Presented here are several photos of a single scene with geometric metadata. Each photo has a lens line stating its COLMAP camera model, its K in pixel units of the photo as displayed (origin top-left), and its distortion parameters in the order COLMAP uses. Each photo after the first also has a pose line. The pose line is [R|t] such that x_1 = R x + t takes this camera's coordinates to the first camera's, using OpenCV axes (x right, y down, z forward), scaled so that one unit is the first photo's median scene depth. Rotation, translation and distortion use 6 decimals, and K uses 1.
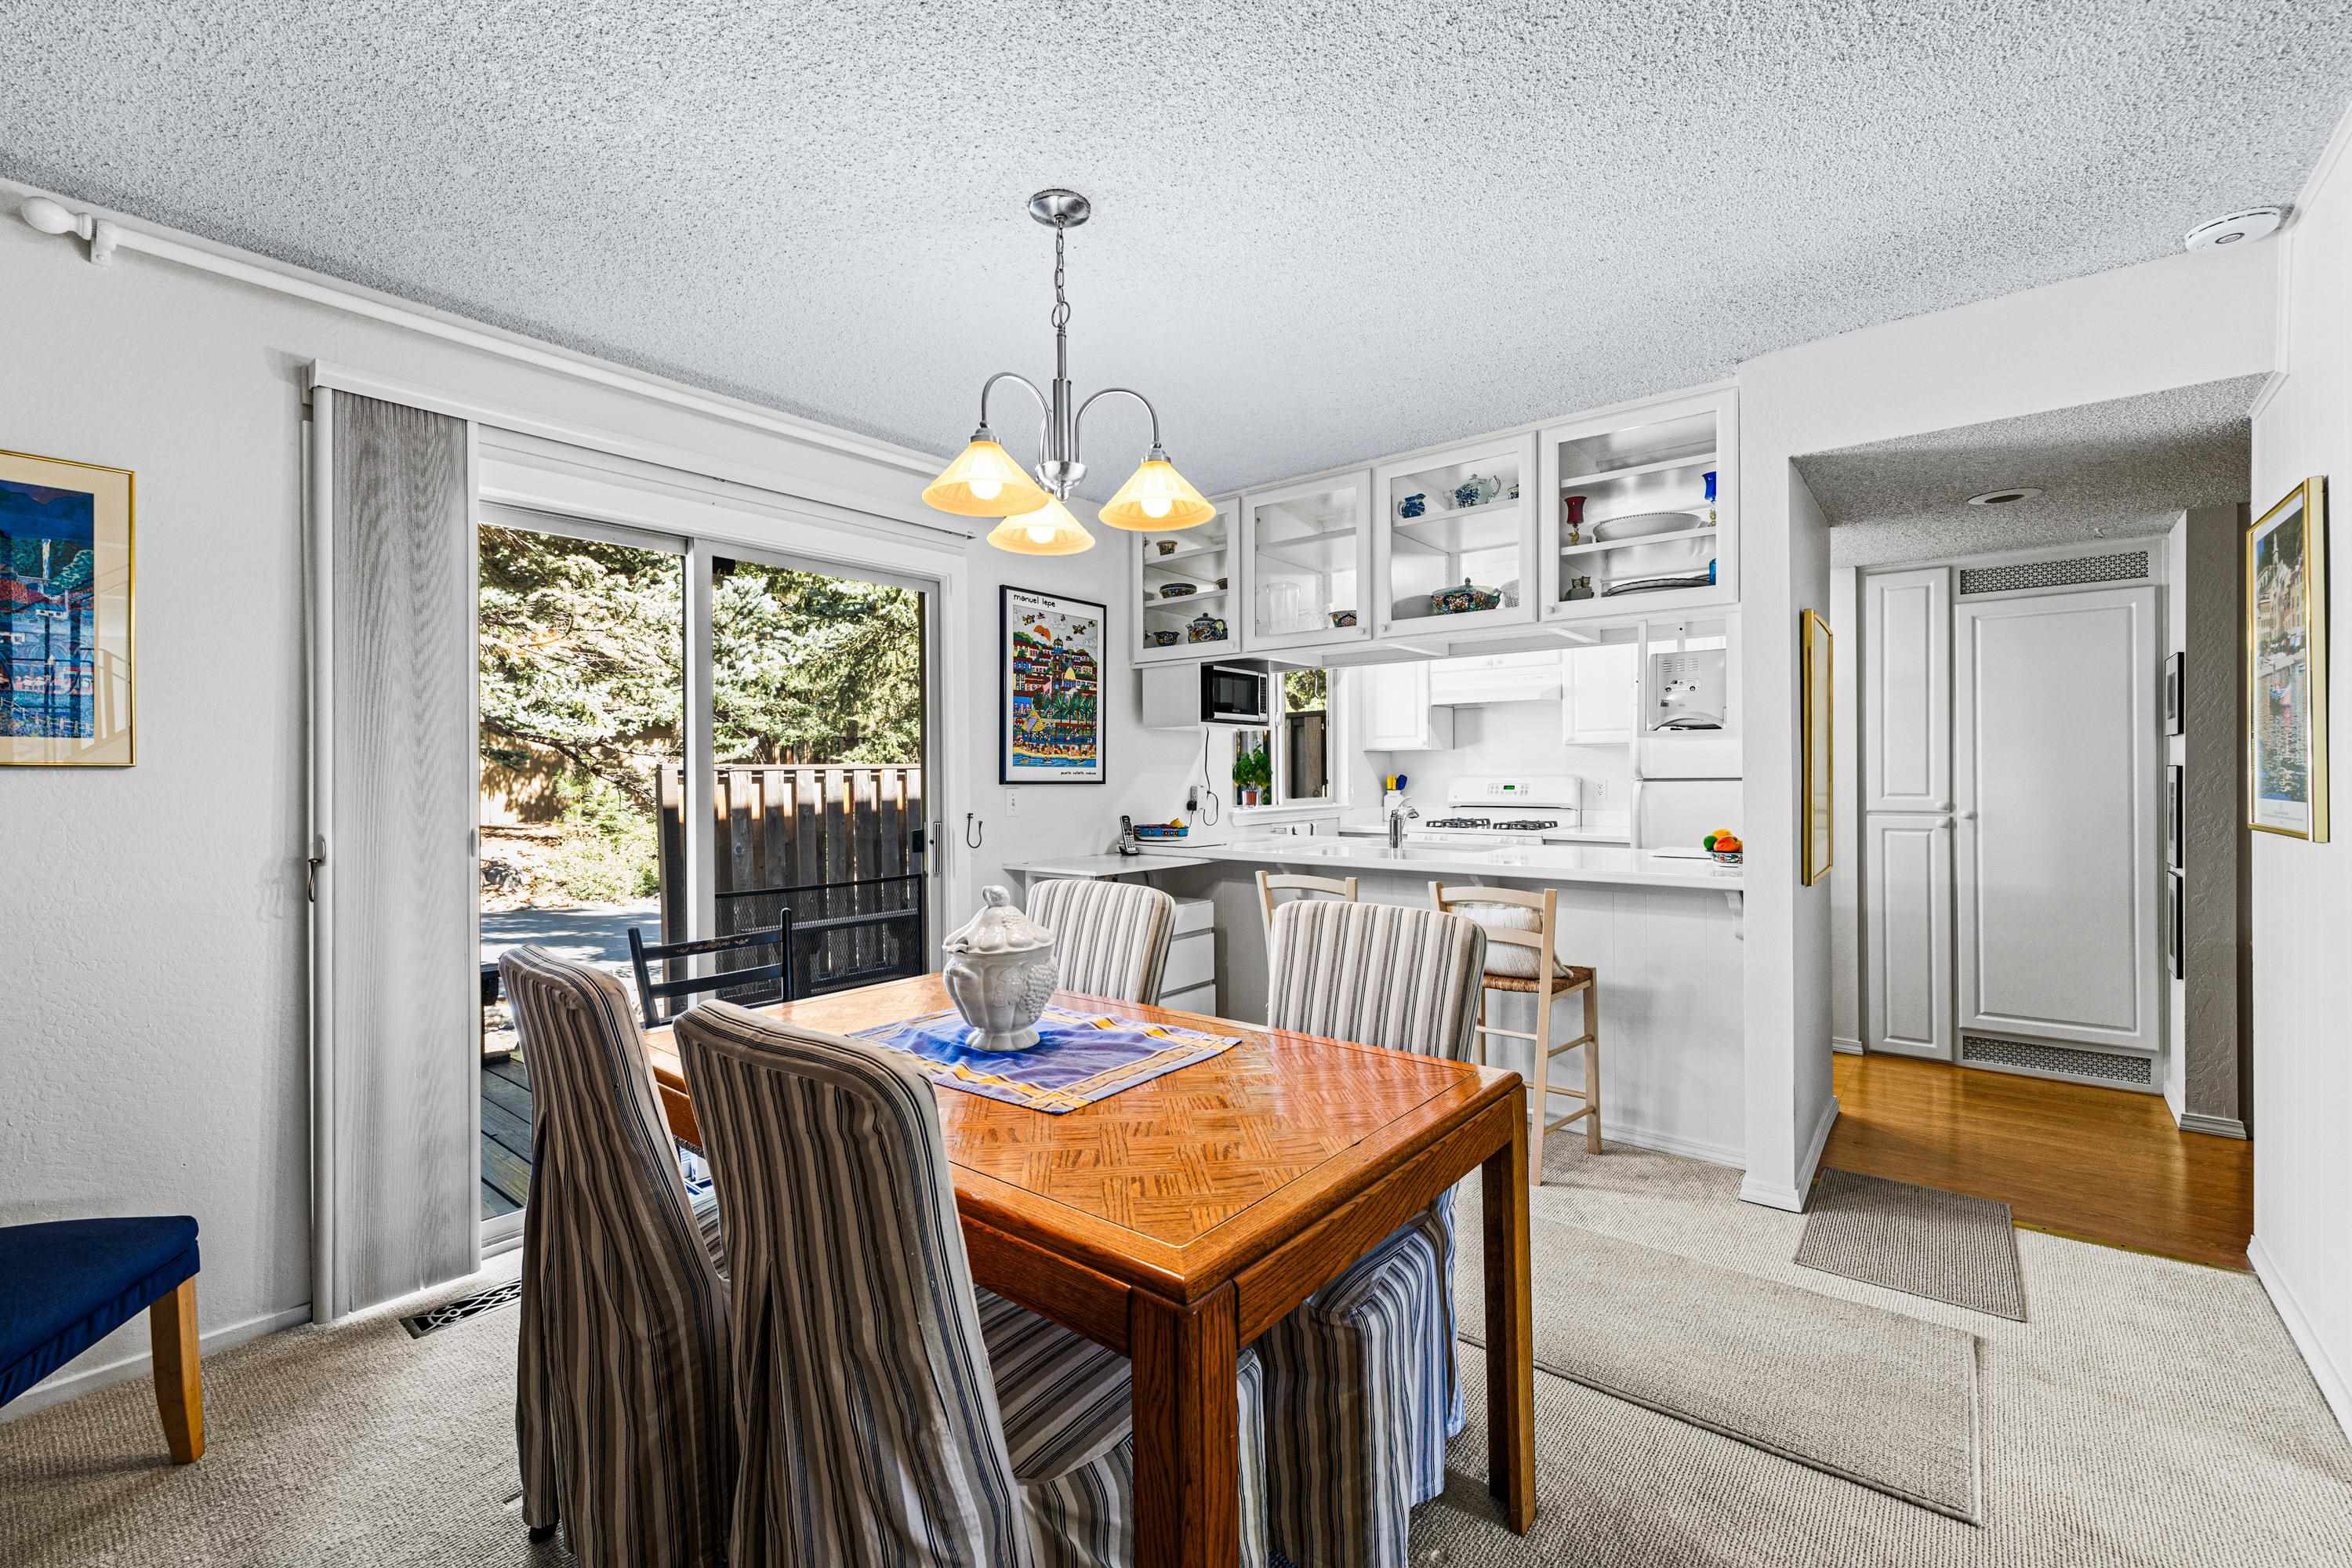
lens RADIAL K [[992.0, 0, 1188.4], [0, 992.0, 781.4], [0, 0, 1]] dist [-0.000437, 0.001472]
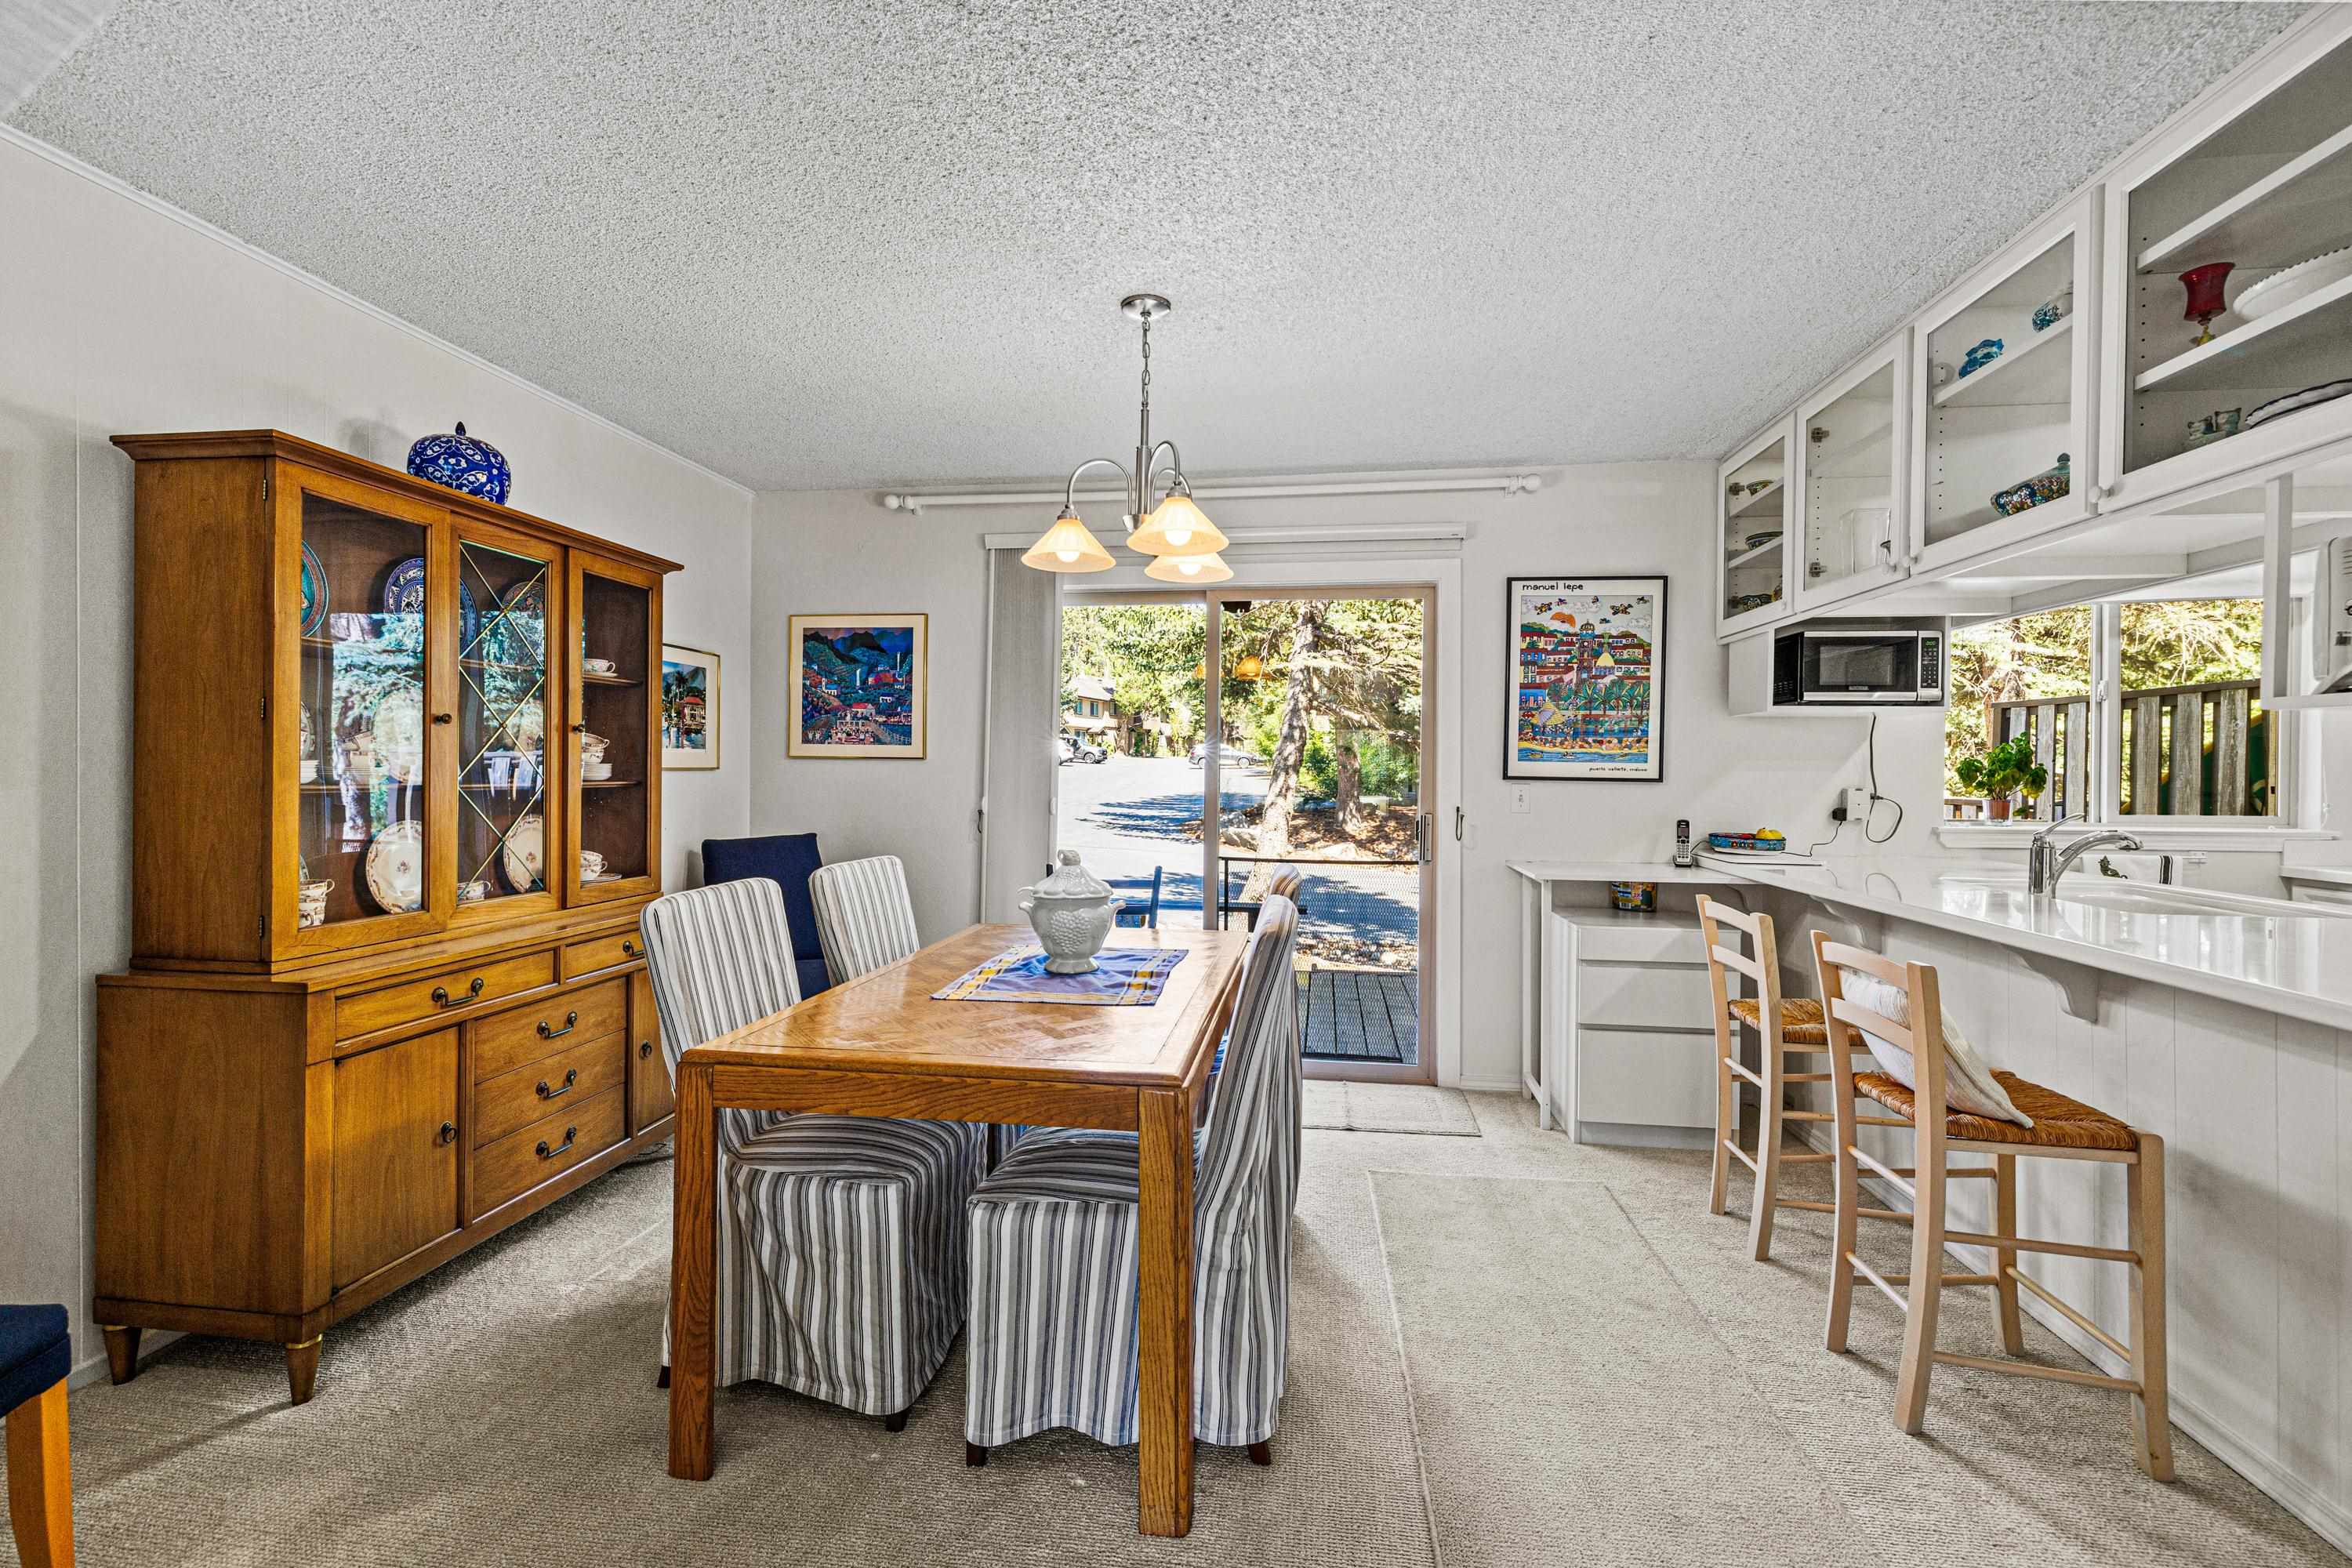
lens RADIAL K [[992.0, 0, 1170.5], [0, 992.0, 774.3], [0, 0, 1]] dist [-0.000437, 0.001472]
pose [[0.512405, 0.015883, -0.858597, 0.466029], [-0.016583, 0.999826, 0.008599, -0.005007], [0.858584, 0.009832, 0.512579, 0.196794]]
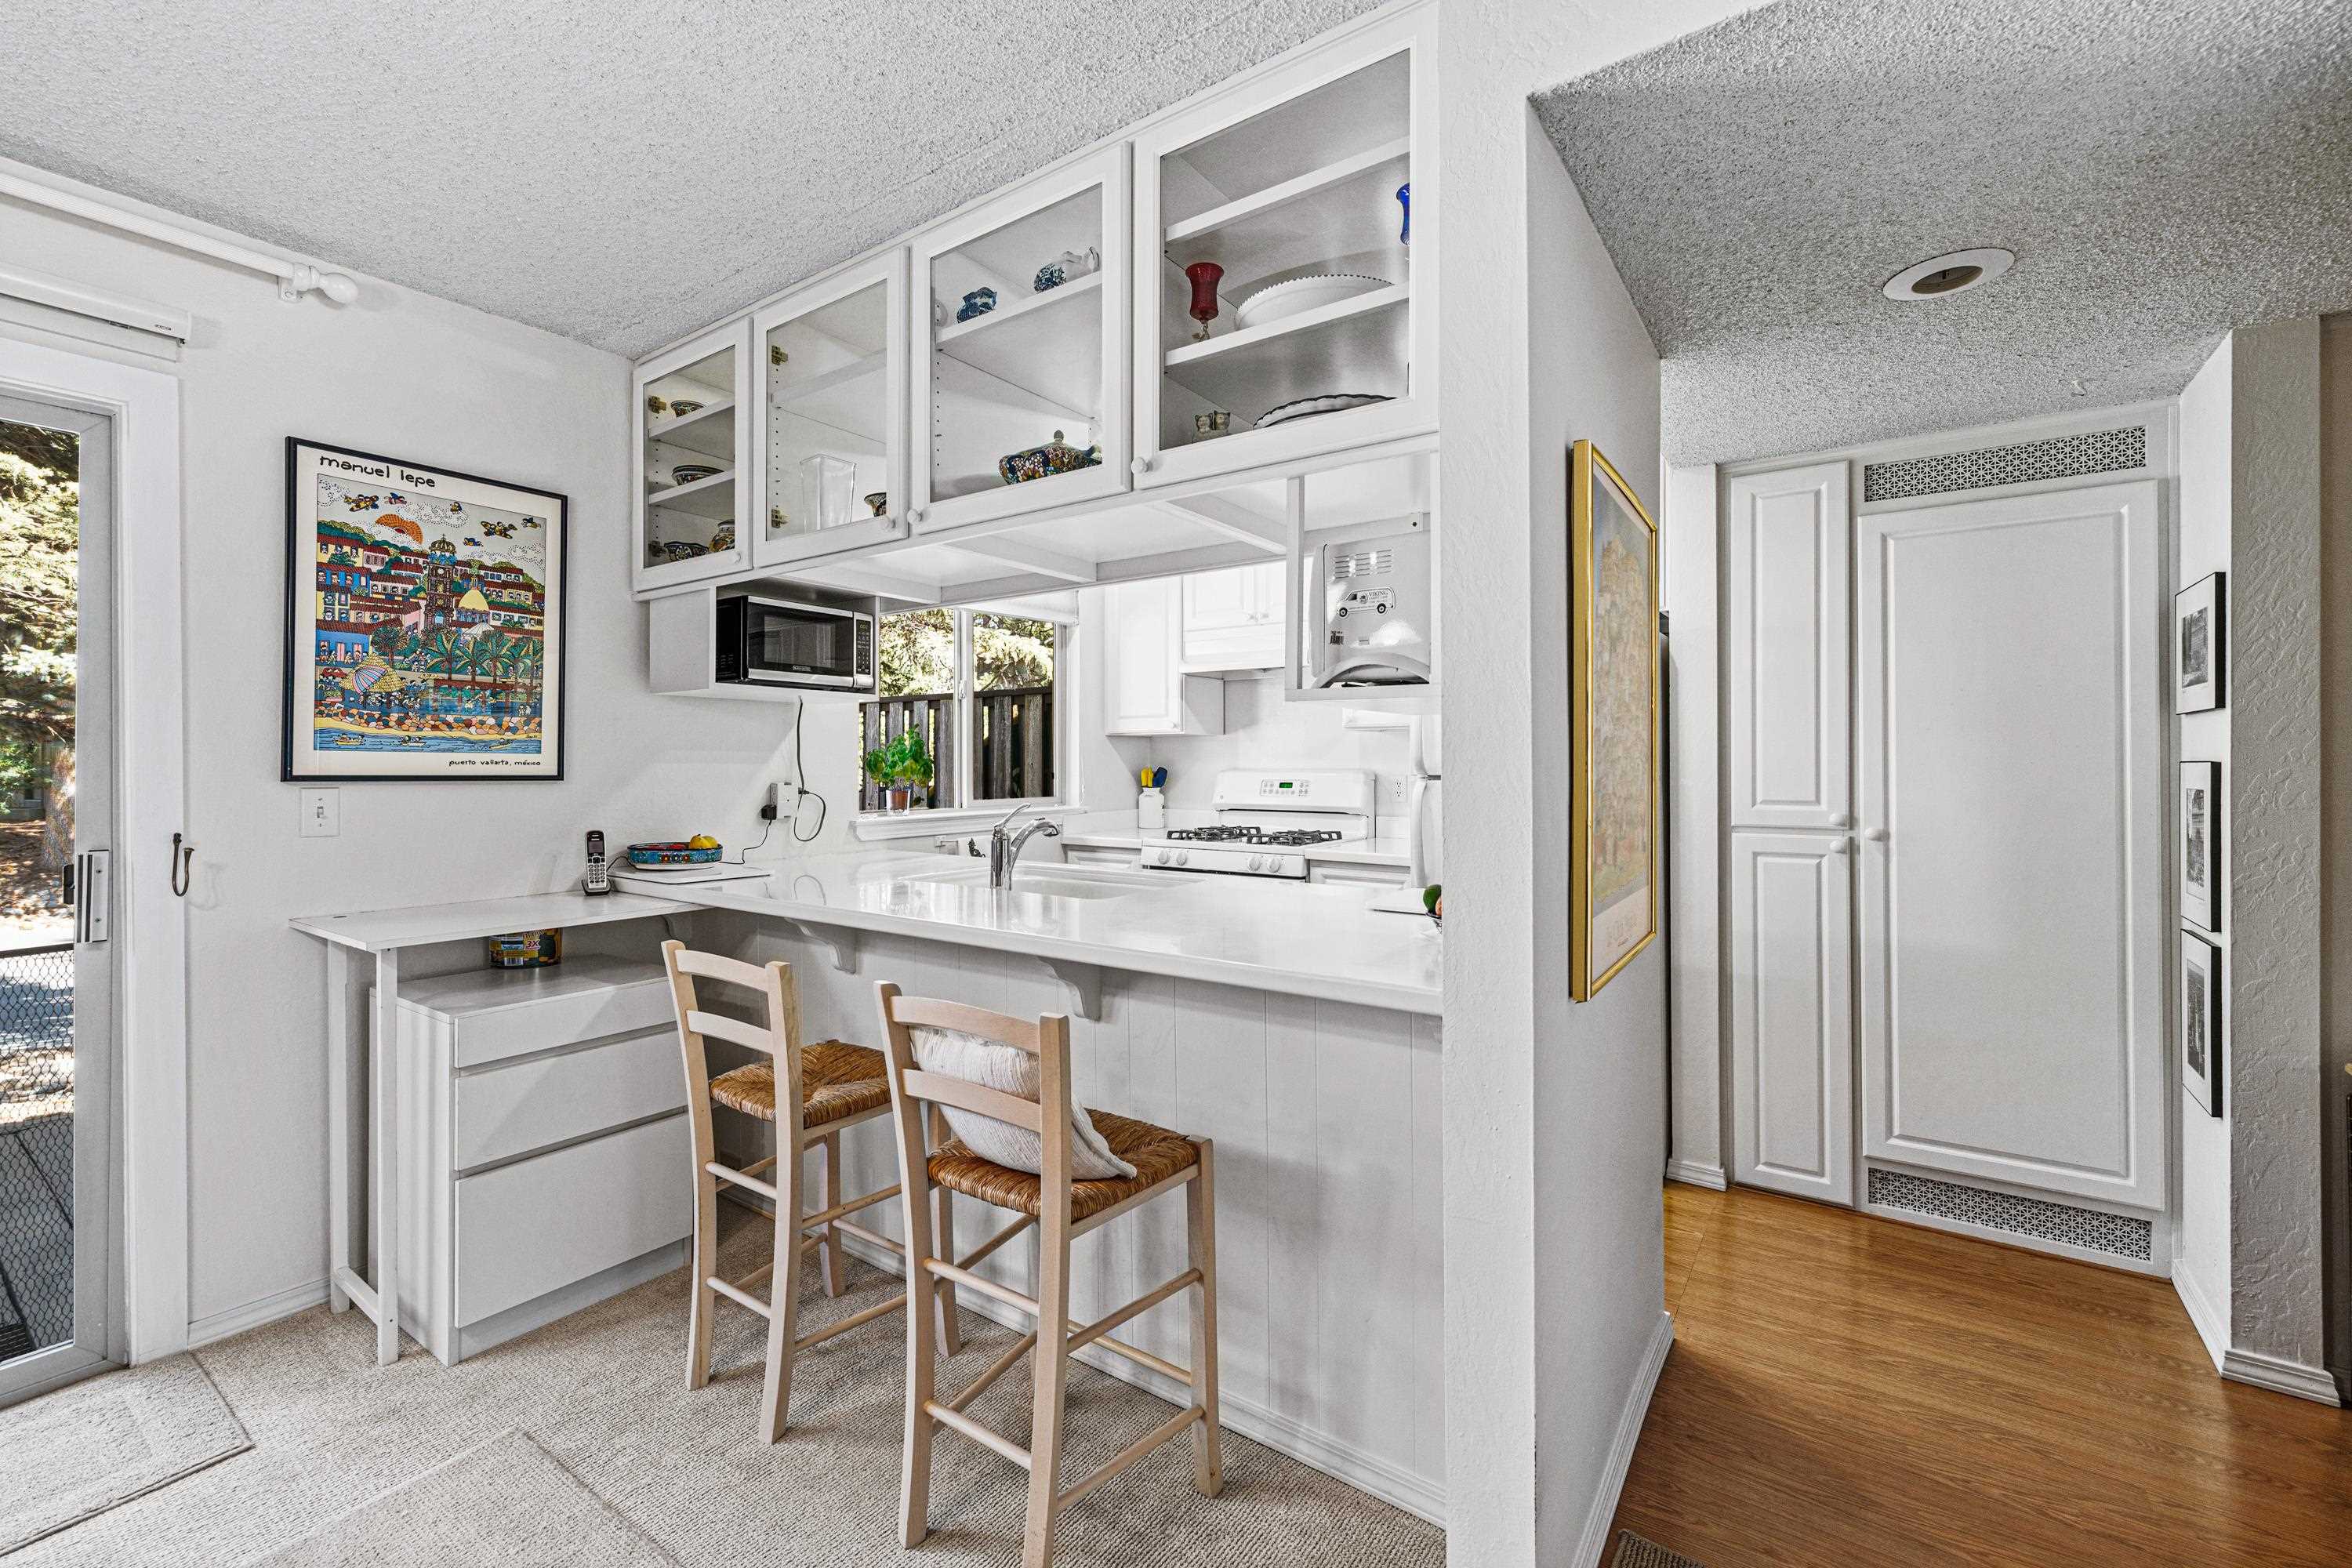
lens RADIAL K [[992.0, 0, 1180.4], [0, 992.0, 764.0], [0, 0, 1]] dist [-0.000437, 0.001472]
pose [[0.997888, 0.005926, 0.064682, 0.280160], [-0.005460, 0.999958, -0.007388, -0.005618], [-0.064723, 0.007019, 0.997879, 0.369855]]
